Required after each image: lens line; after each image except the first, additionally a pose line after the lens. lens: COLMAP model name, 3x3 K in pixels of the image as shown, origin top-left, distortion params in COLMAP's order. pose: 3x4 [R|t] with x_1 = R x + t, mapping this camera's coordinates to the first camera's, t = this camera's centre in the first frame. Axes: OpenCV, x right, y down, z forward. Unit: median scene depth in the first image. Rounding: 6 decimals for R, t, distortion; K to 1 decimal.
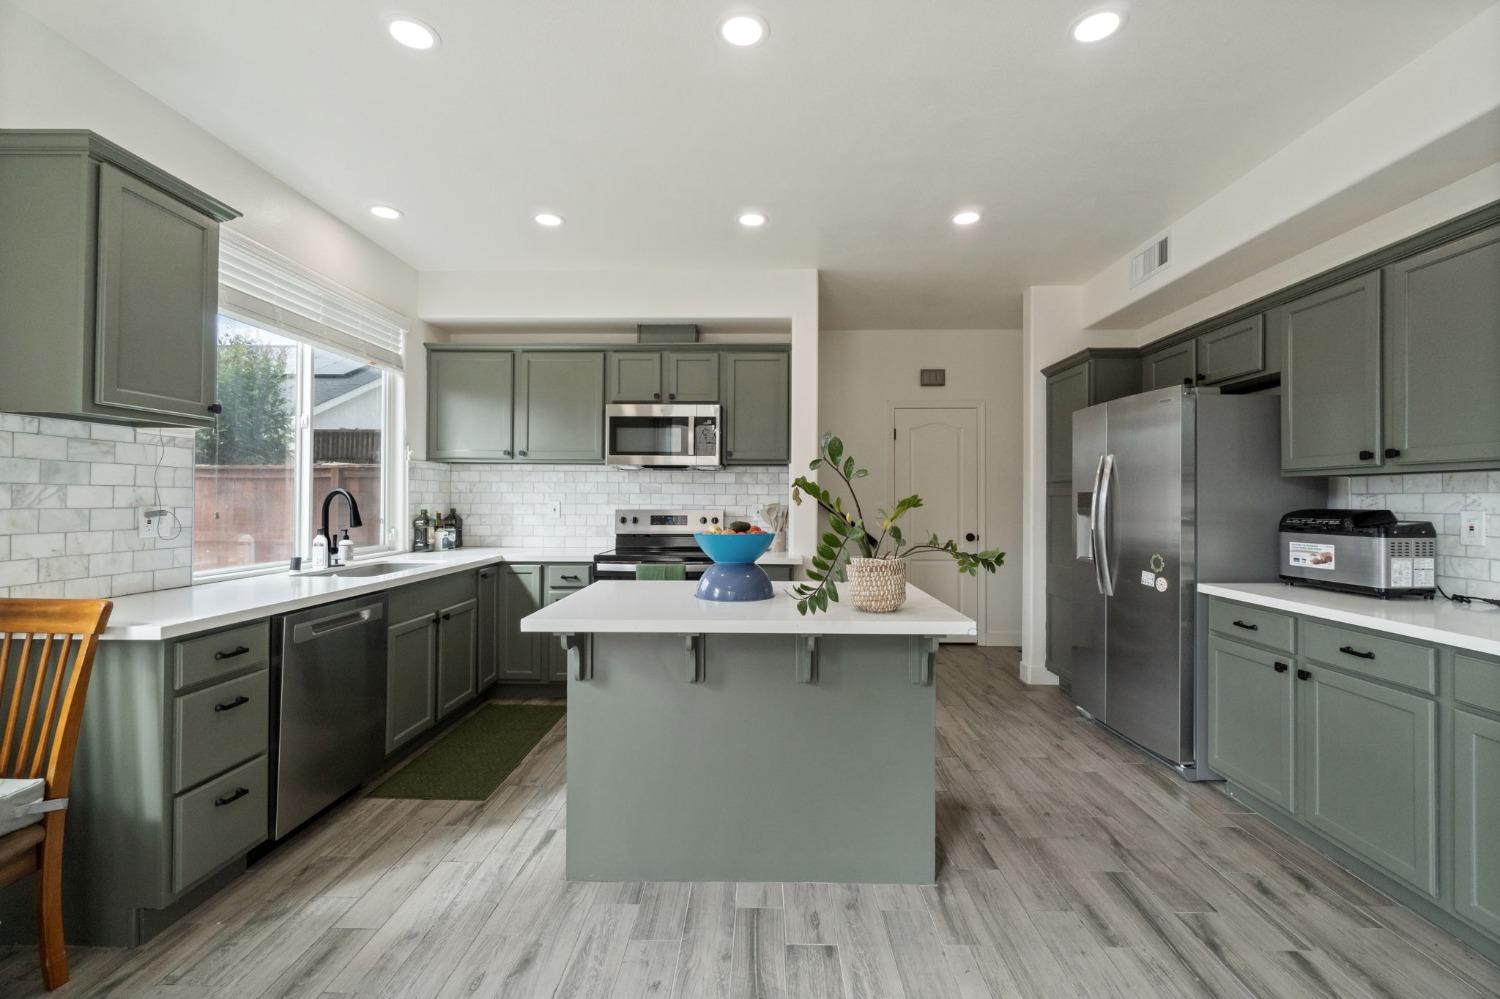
lens RADIAL K [[656.5, 0, 750.3], [0, 656.5, 493.8], [0, 0, 1]] dist [0.001216, 0.000405]
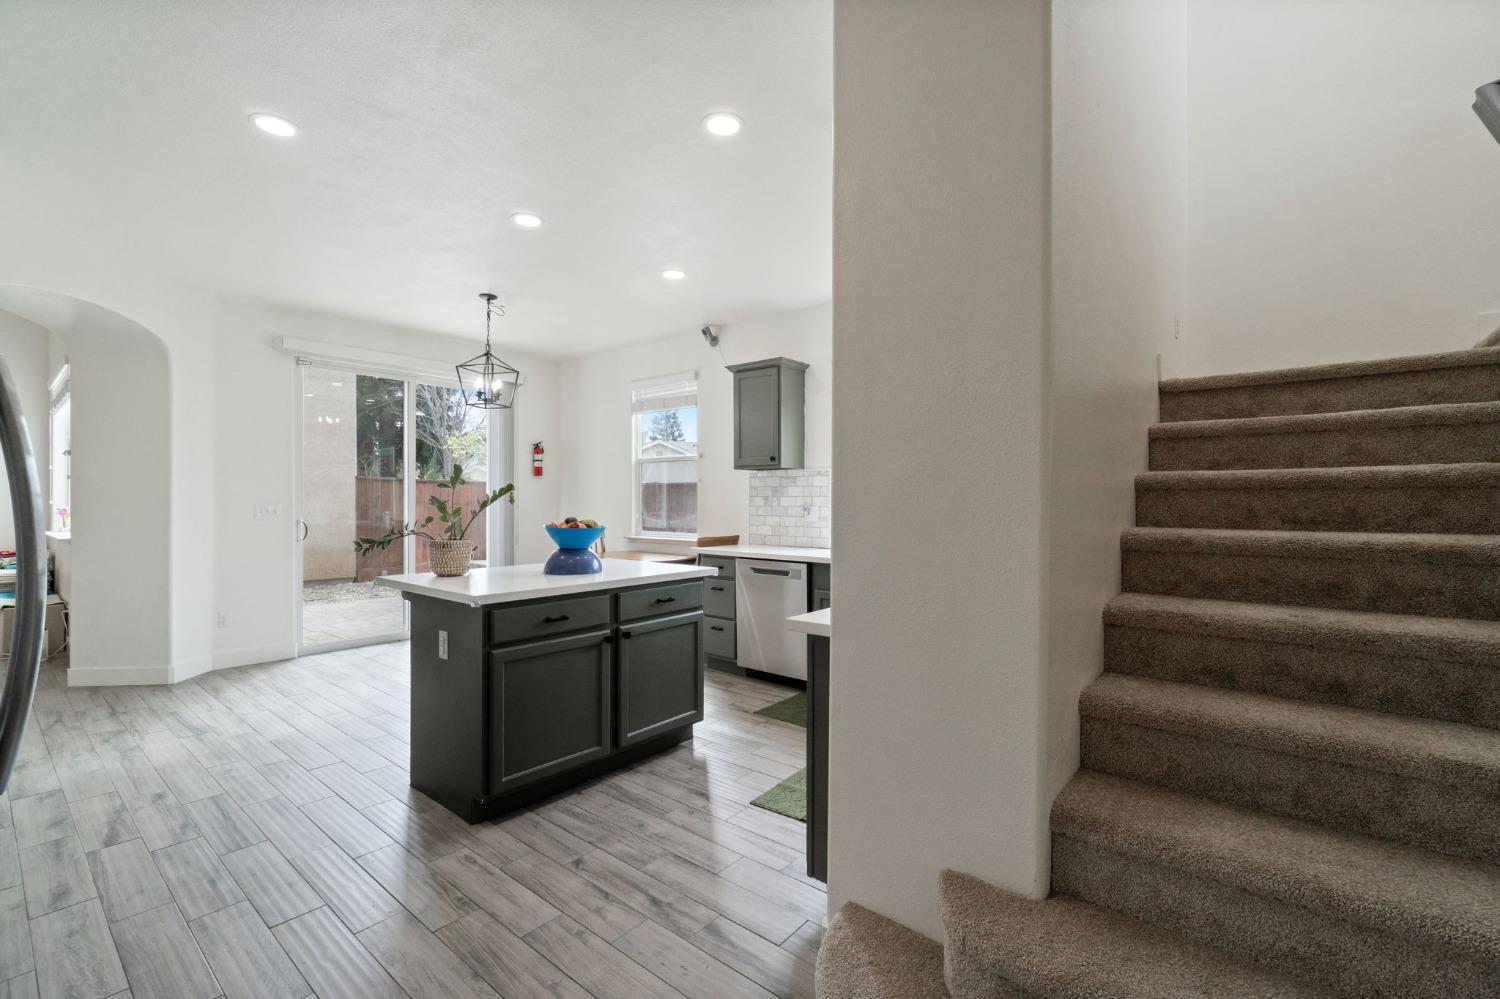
lens RADIAL K [[655.9, 0, 750.0], [0, 655.9, 499.5], [0, 0, 1]] dist [-0.000939, -0.000451]
pose [[-0.626034, -0.013547, -0.779678, 0.924905], [-0.000488, 0.999856, -0.016981, 0.039000], [0.779795, -0.010250, -0.625950, 2.451772]]
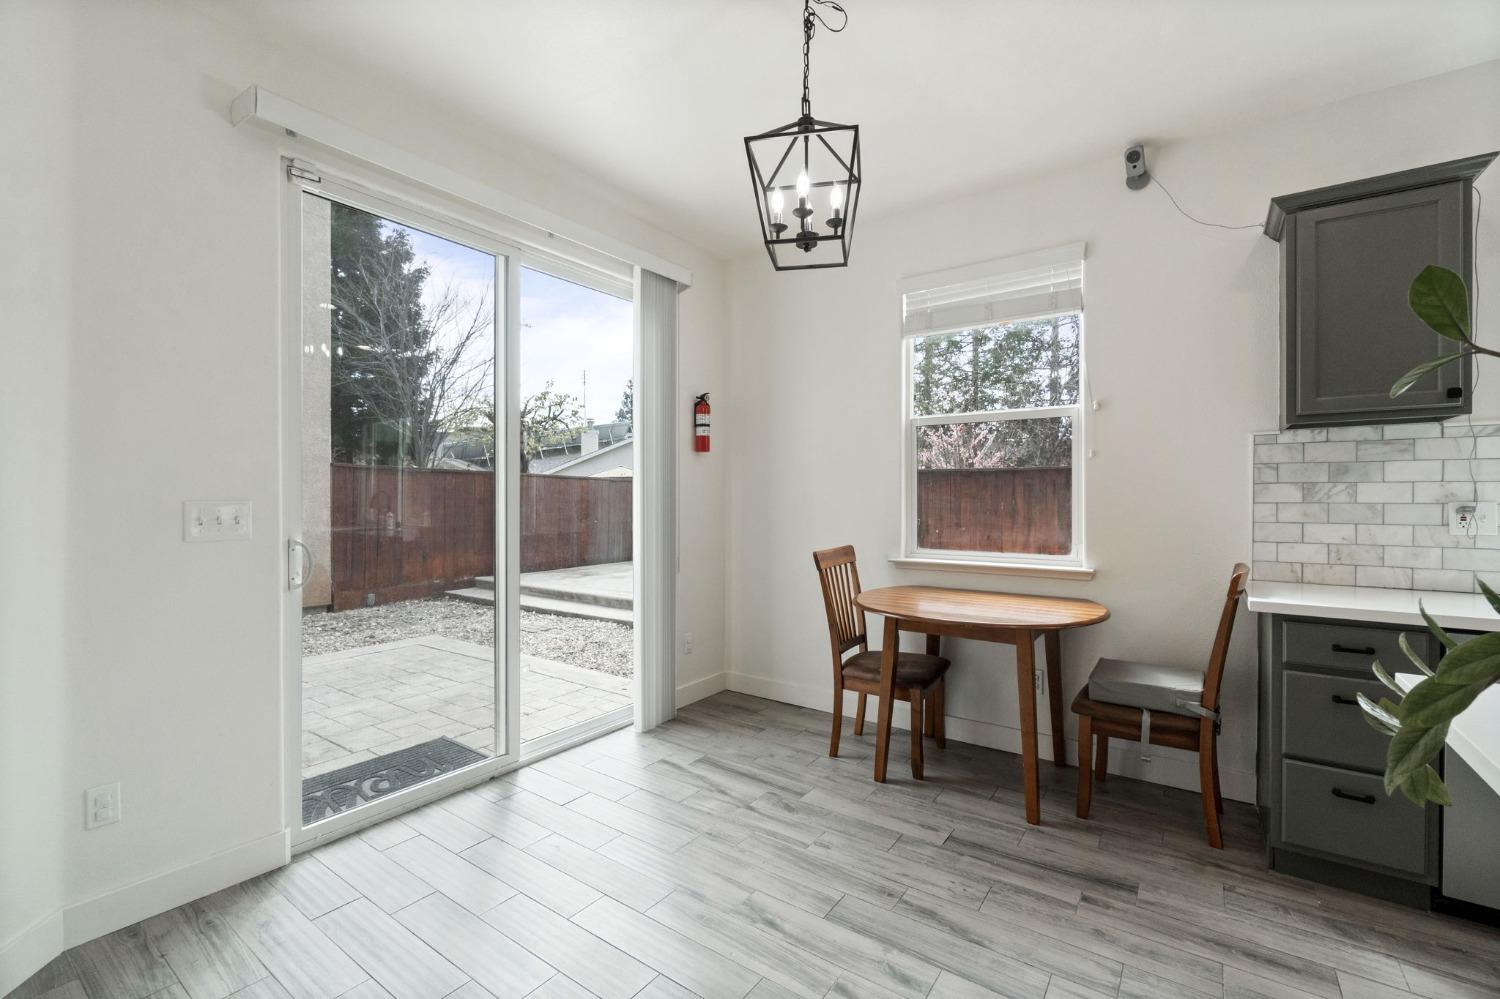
lens RADIAL K [[656.5, 0, 750.3], [0, 656.5, 493.8], [0, 0, 1]] dist [0.001216, 0.000405]
pose [[-0.569801, -0.013298, -0.821675, 0.514514], [0.003973, 0.999813, -0.018936, 0.023635], [0.821773, -0.014054, -0.569641, 0.790701]]
